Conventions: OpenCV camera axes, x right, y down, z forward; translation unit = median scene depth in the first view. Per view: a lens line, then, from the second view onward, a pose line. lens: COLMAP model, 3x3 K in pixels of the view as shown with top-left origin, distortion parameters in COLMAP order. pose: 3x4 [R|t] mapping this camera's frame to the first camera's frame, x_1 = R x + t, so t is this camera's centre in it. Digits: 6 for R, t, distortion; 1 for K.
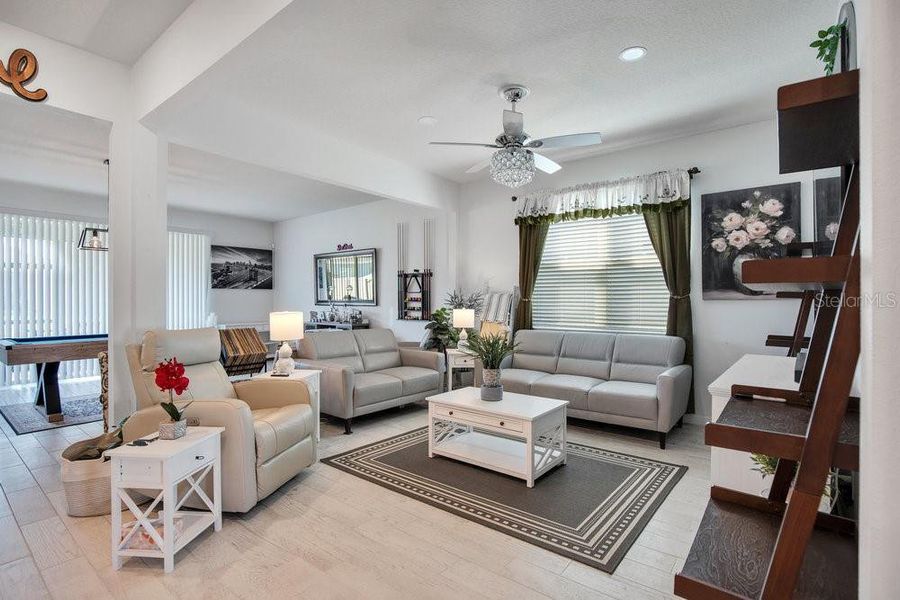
lens RADIAL K [[433.6, 0, 450.0], [0, 433.6, 300.0], [0, 0, 1]] dist [-0.002114, -0.000210]
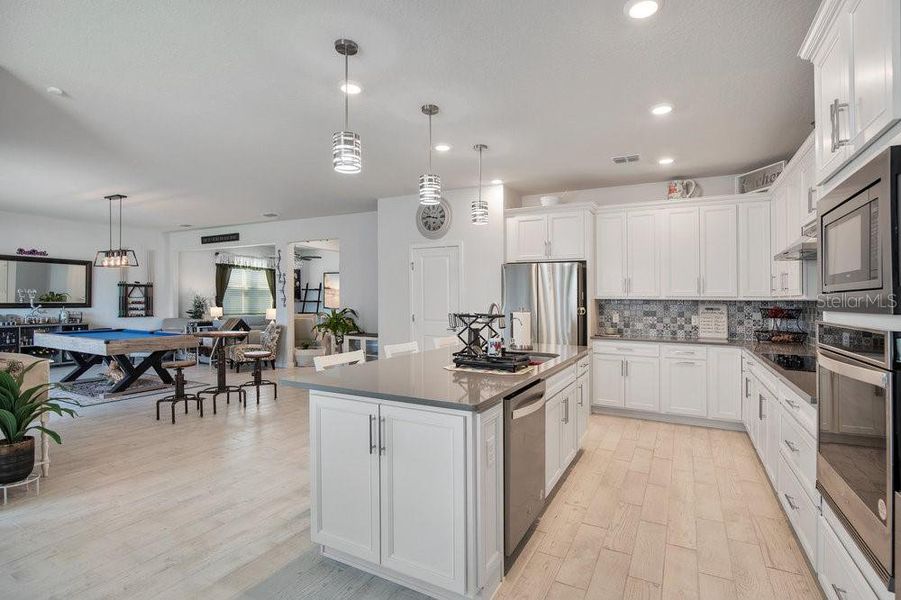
lens RADIAL K [[434.1, 0, 450.5], [0, 434.1, 300.0], [0, 0, 1]] dist [-0.002114, -0.000210]
pose [[-0.190277, 0.003001, 0.981726, -1.721451], [-0.000193, 0.999995, -0.003094, -0.004934], [-0.981730, -0.000779, -0.190275, 0.248630]]
